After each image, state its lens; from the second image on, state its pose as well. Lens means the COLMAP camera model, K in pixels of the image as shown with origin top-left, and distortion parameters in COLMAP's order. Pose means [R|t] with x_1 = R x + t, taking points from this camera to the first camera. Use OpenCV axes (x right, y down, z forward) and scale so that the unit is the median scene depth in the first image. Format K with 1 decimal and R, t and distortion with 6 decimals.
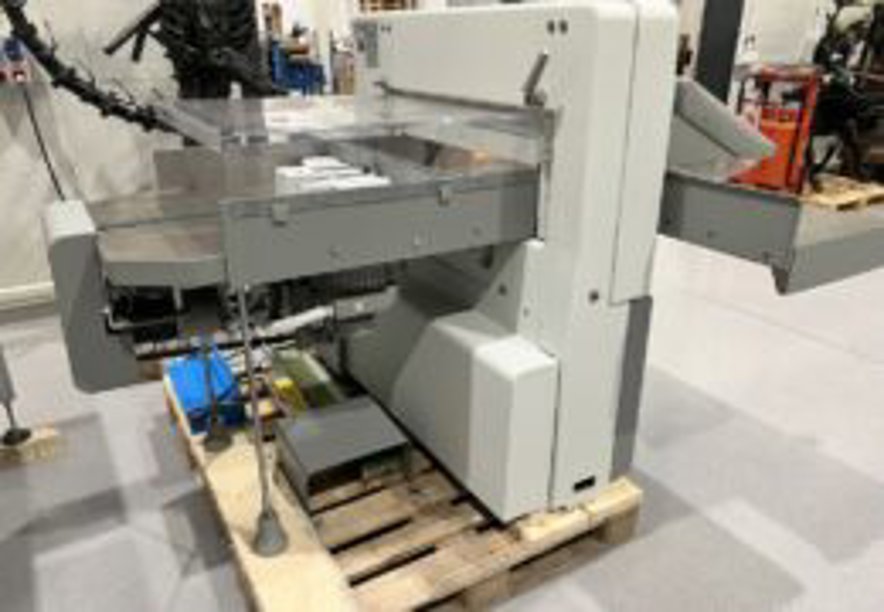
lens RADIAL K [[664.9, 0, 442.5], [0, 664.9, 306.4], [0, 0, 1]] dist [0.048878, -0.056187]
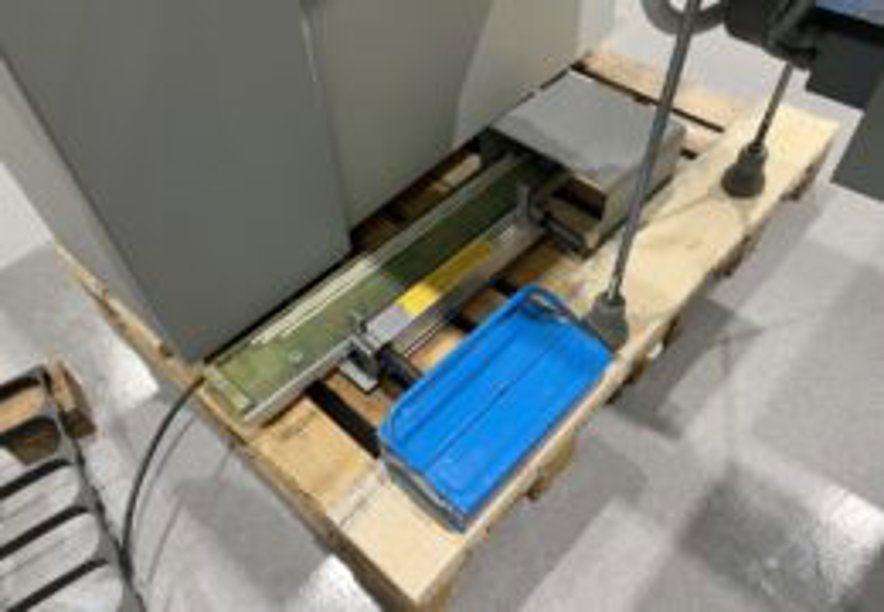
lens RADIAL K [[664.9, 0, 441.9], [0, 664.9, 306.5], [0, 0, 1]] dist [0.048878, -0.056187]
pose [[-0.284334, -0.746375, 0.601730, -0.676160], [0.391830, 0.482356, 0.783455, -0.336955], [-0.874999, 0.458539, 0.155302, 1.106584]]
